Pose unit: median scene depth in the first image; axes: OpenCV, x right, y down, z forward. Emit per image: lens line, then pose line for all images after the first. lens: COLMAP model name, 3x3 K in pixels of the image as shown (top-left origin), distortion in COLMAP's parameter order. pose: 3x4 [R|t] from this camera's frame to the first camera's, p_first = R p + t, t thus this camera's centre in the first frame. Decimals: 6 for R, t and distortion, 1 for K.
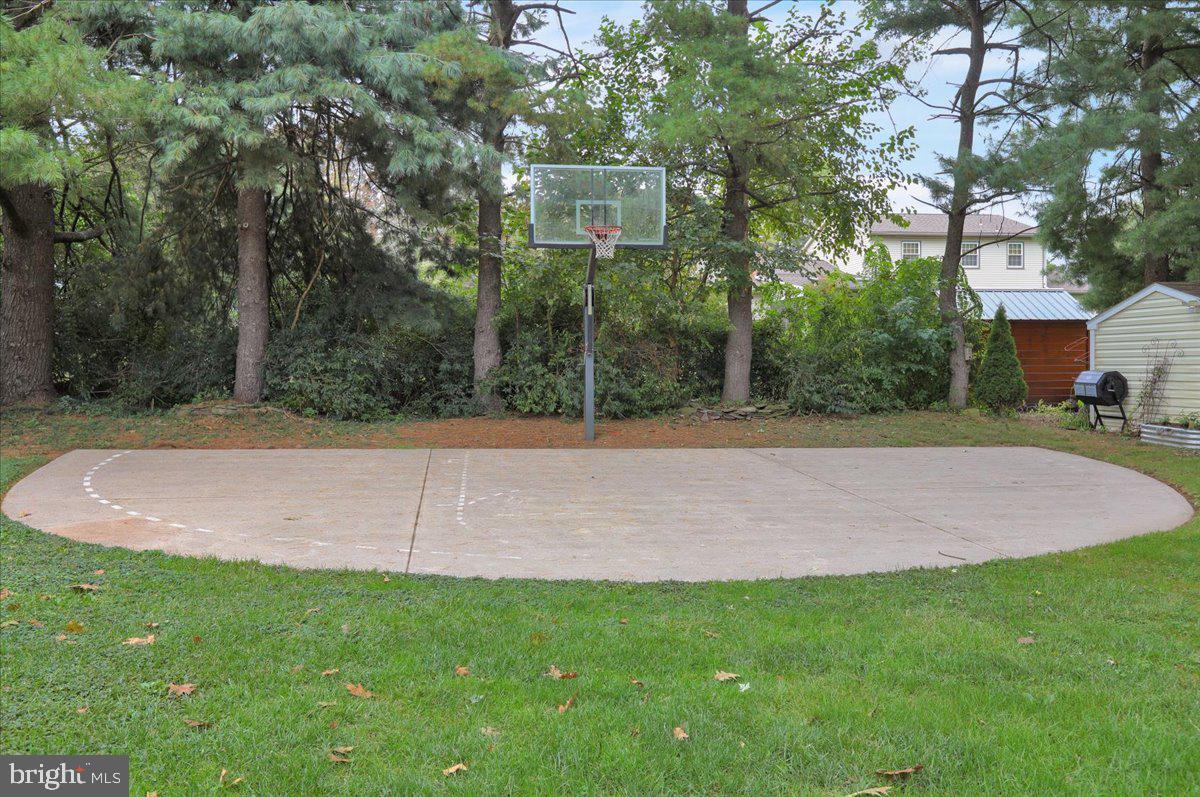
lens RADIAL K [[622.8, 0, 648.4], [0, 622.8, 399.7], [0, 0, 1]] dist [-0.001741, -0.000610]
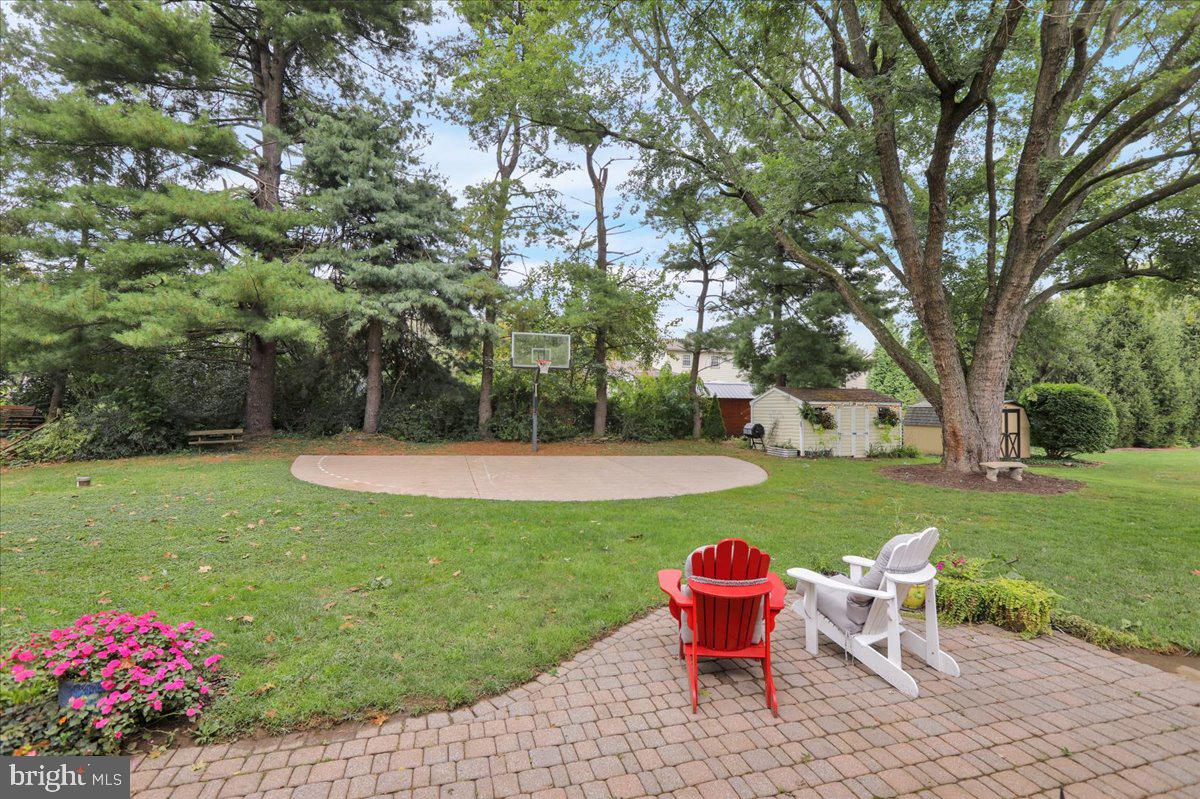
lens RADIAL K [[550.6, 0, 600.0], [0, 550.6, 399.5], [0, 0, 1]] dist [0.000770, 0.000588]
pose [[0.991005, 0.017440, 0.132681, -0.119864], [-0.013279, 0.999394, -0.032187, -0.060583], [-0.133162, 0.030136, 0.990636, -0.954505]]
